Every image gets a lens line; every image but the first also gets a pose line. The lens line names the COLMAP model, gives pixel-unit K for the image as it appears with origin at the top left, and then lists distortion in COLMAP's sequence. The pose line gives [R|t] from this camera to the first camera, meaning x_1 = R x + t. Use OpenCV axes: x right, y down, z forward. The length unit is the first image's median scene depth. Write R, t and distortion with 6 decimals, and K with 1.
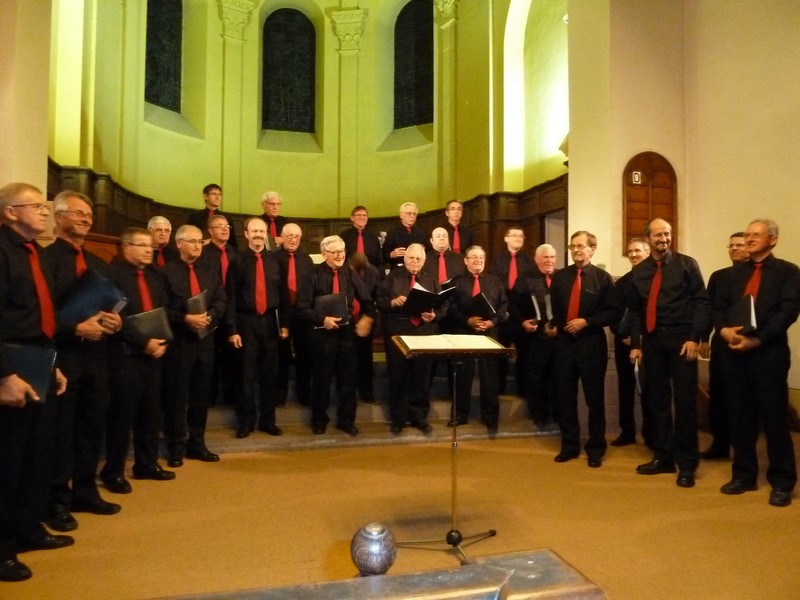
lens RADIAL K [[590.3, 0, 400.0], [0, 590.3, 300.0], [0, 0, 1]] dist [-0.039999, -0.004651]
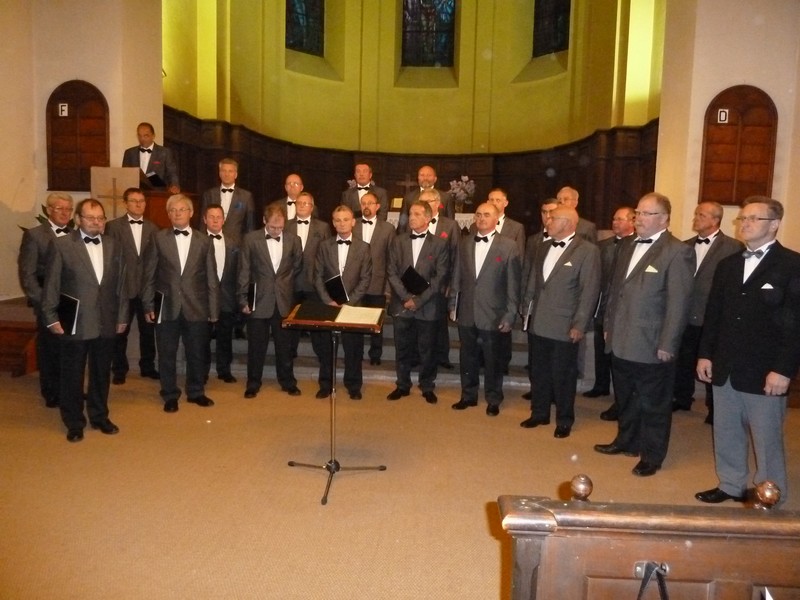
lens RADIAL K [[590.3, 0, 400.0], [0, 590.3, 300.0], [0, 0, 1]] dist [-0.039999, -0.004651]
pose [[0.945996, 0.057200, -0.319091, 0.123444], [-0.017254, 0.991799, 0.126640, -0.018220], [0.323717, -0.114295, 0.939225, -0.009231]]
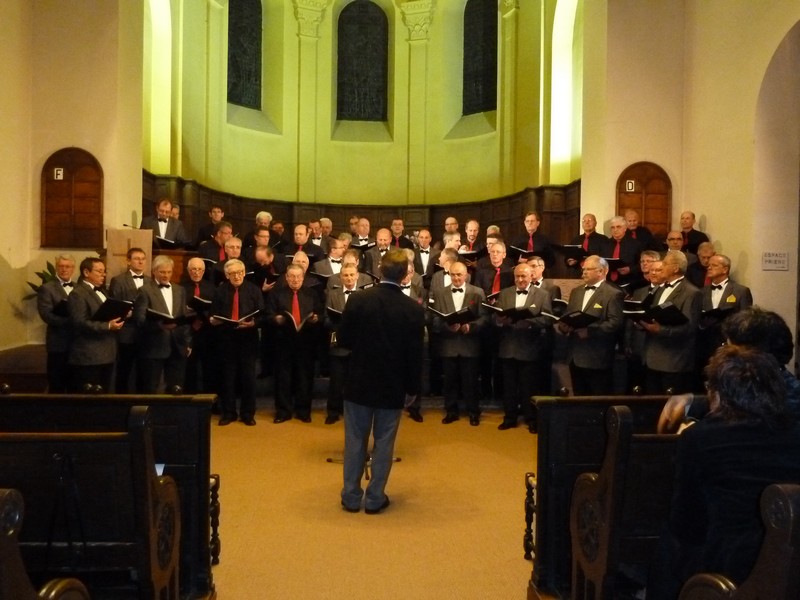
lens RADIAL K [[658.2, 0, 400.0], [0, 658.2, 300.0], [0, 0, 1]] dist [-0.036445, -0.001340]
pose [[0.982298, 0.014496, -0.186761, 0.109645], [-0.006572, 0.999054, 0.042977, -0.022984], [0.187208, -0.040989, 0.981465, -0.157914]]
